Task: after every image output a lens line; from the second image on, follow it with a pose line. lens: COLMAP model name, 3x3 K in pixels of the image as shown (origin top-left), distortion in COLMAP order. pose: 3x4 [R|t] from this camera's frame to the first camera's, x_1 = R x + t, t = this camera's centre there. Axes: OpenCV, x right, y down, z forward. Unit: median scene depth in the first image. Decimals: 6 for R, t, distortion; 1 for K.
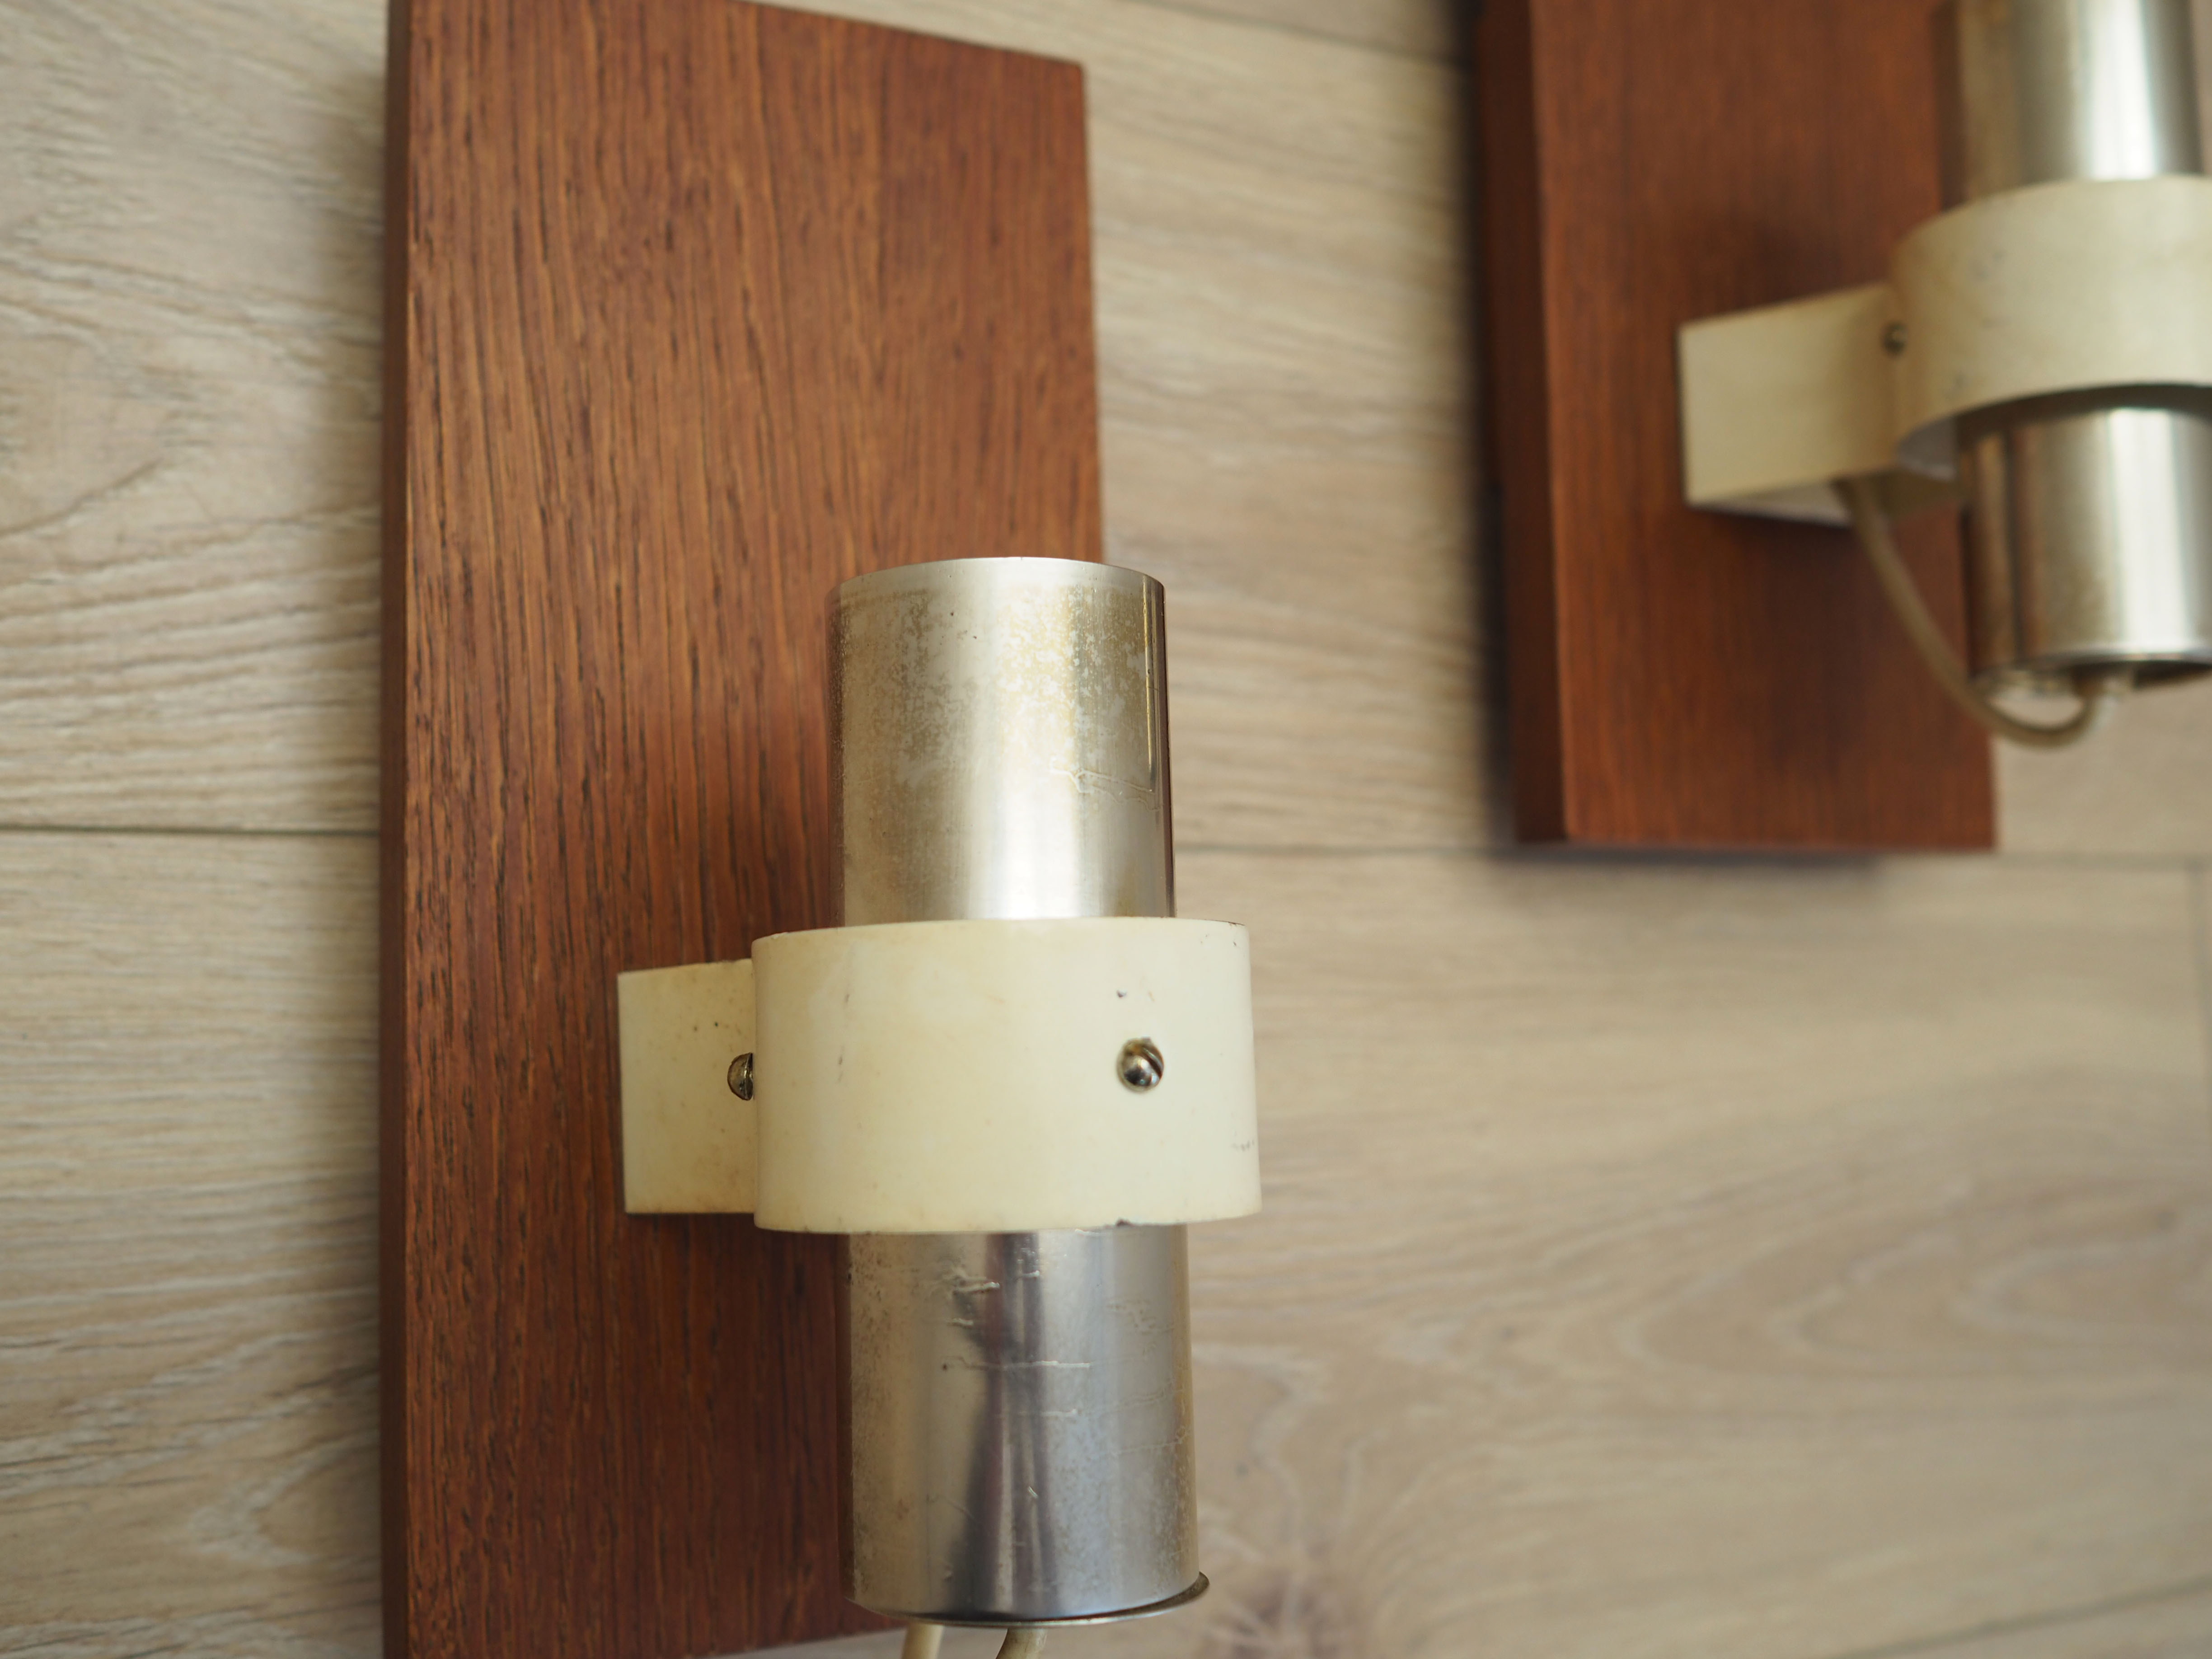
lens RADIAL K [[2326.6, 0, 1034.3], [0, 2326.6, 764.7], [0, 0, 1]] dist [-0.039867, 0.000000]
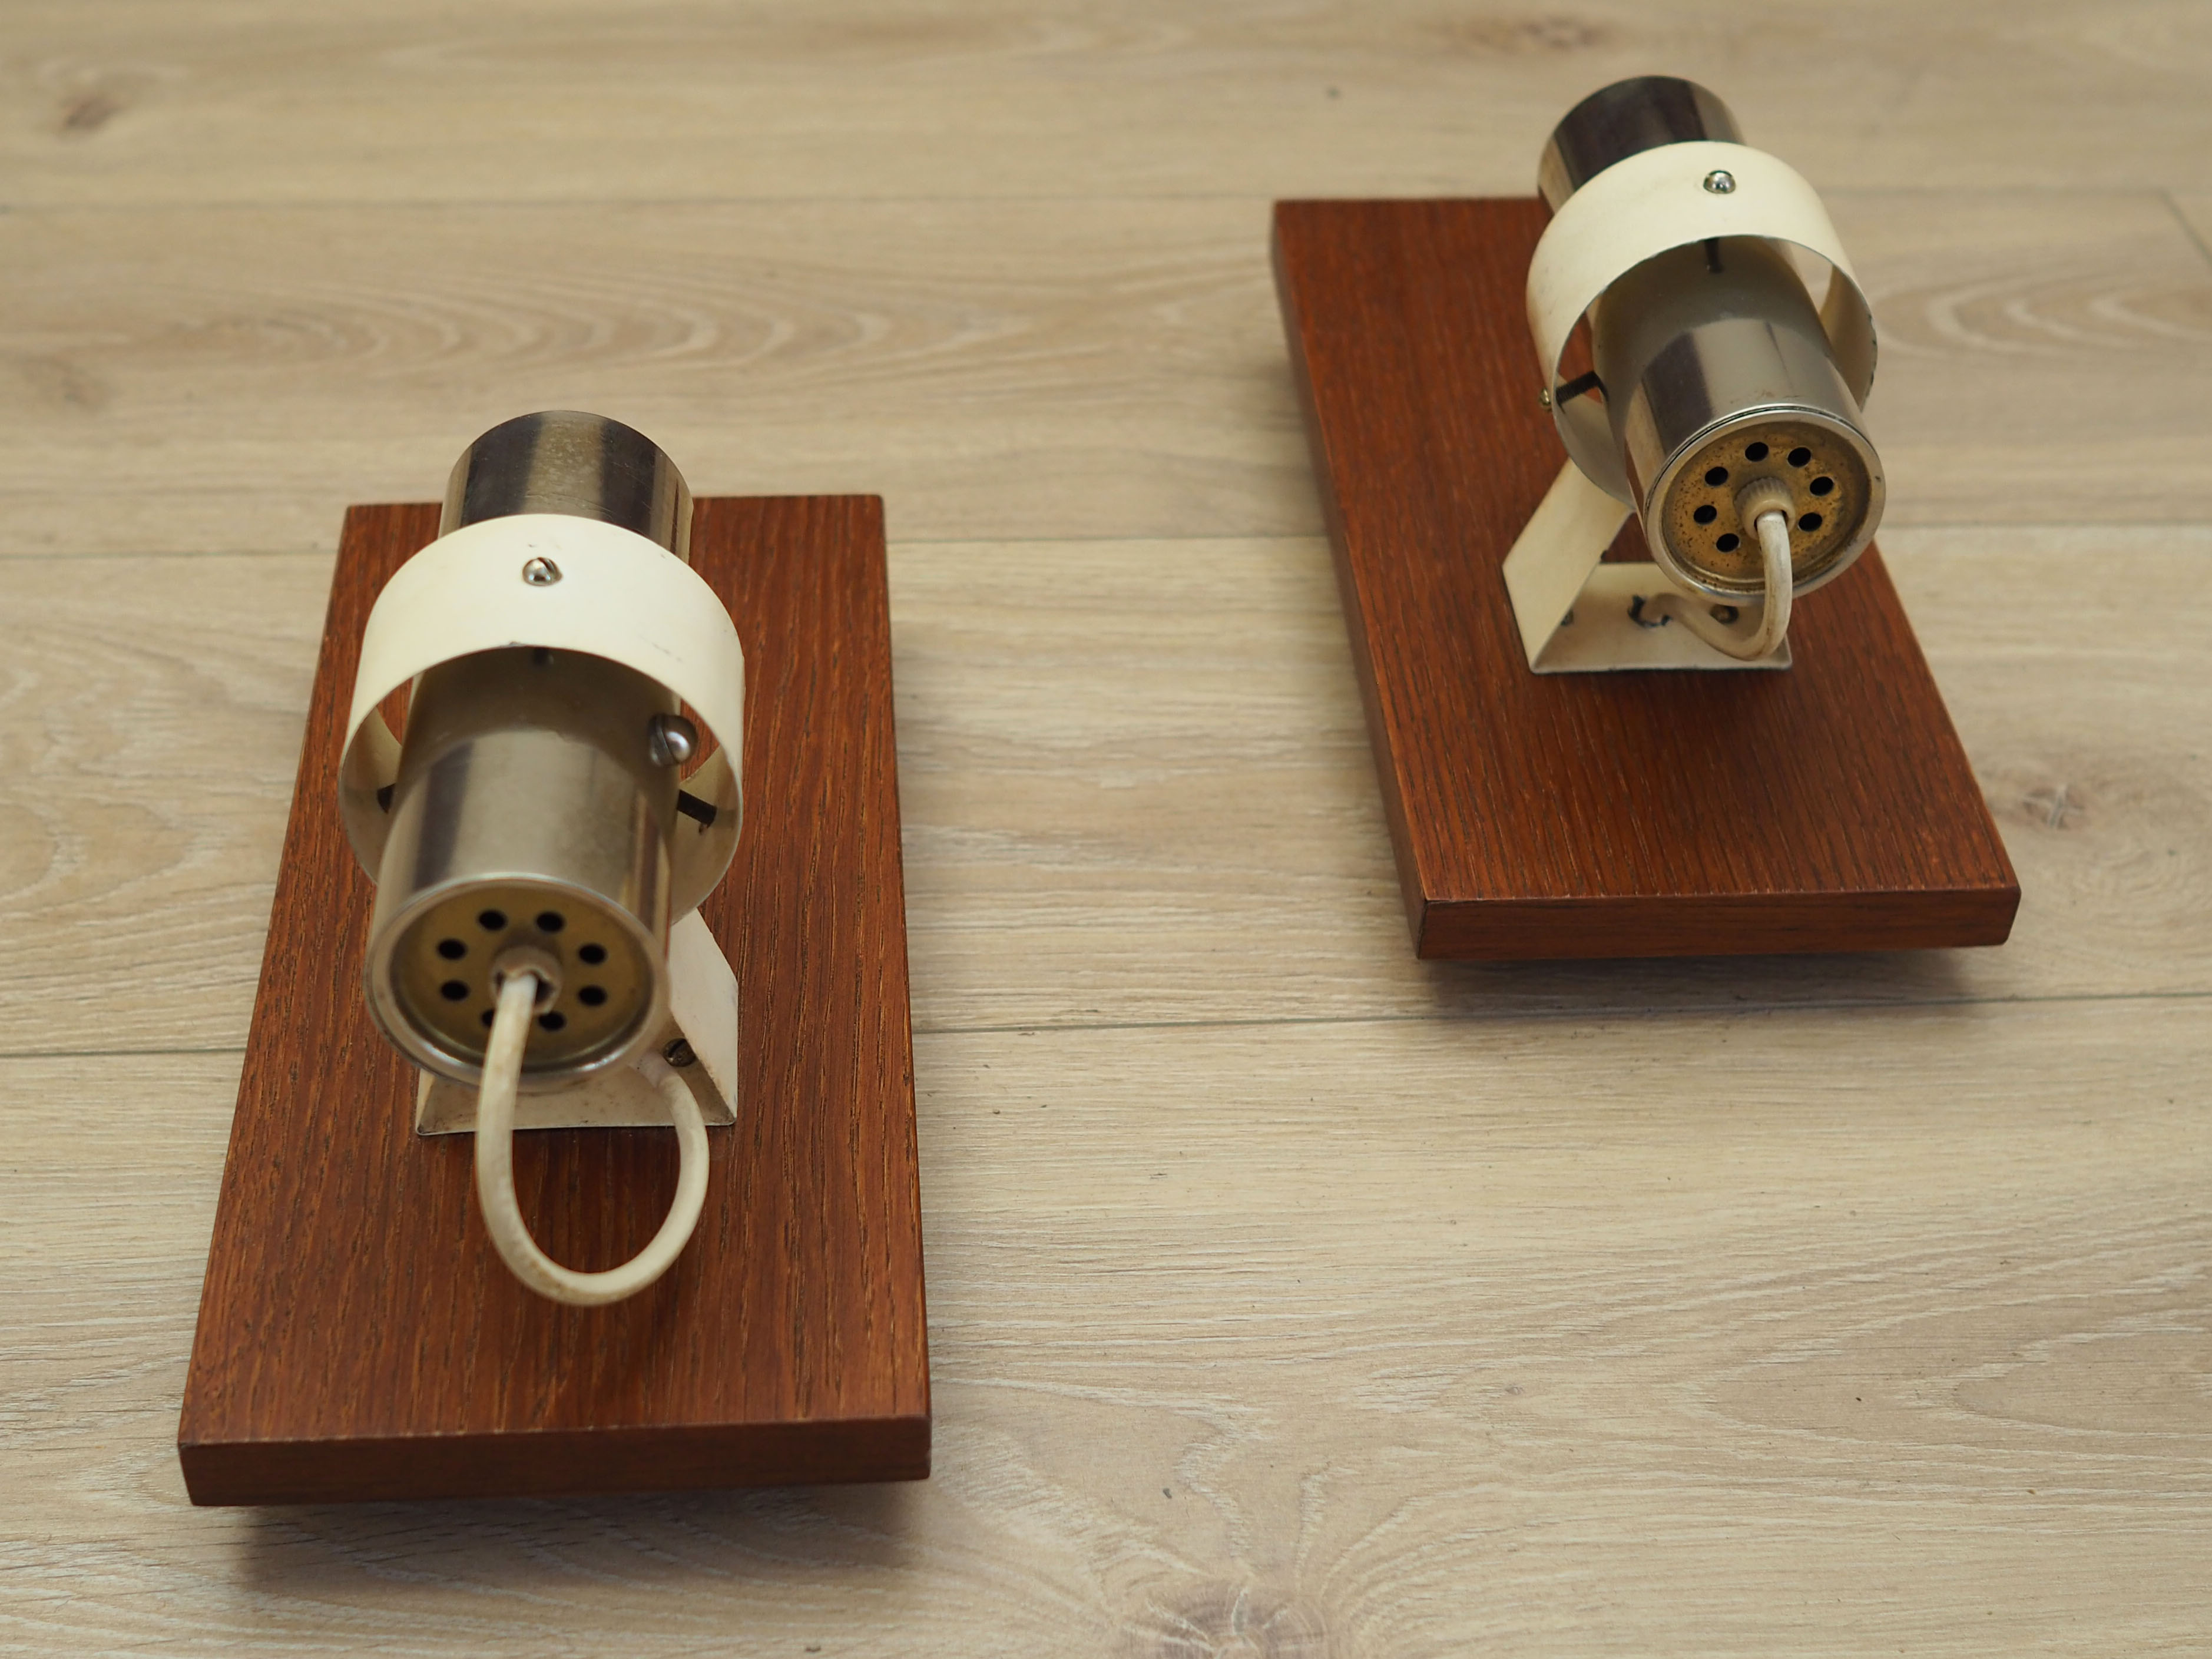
lens RADIAL K [[3043.0, 0, 1035.4], [0, 3043.0, 869.2], [0, 0, 1]] dist [-0.025544, 0.000000]
pose [[0.901096, -0.341636, -0.267042, 0.527944], [0.091753, 0.752121, -0.652607, 1.056681], [0.423801, 0.563559, 0.709079, -0.028829]]
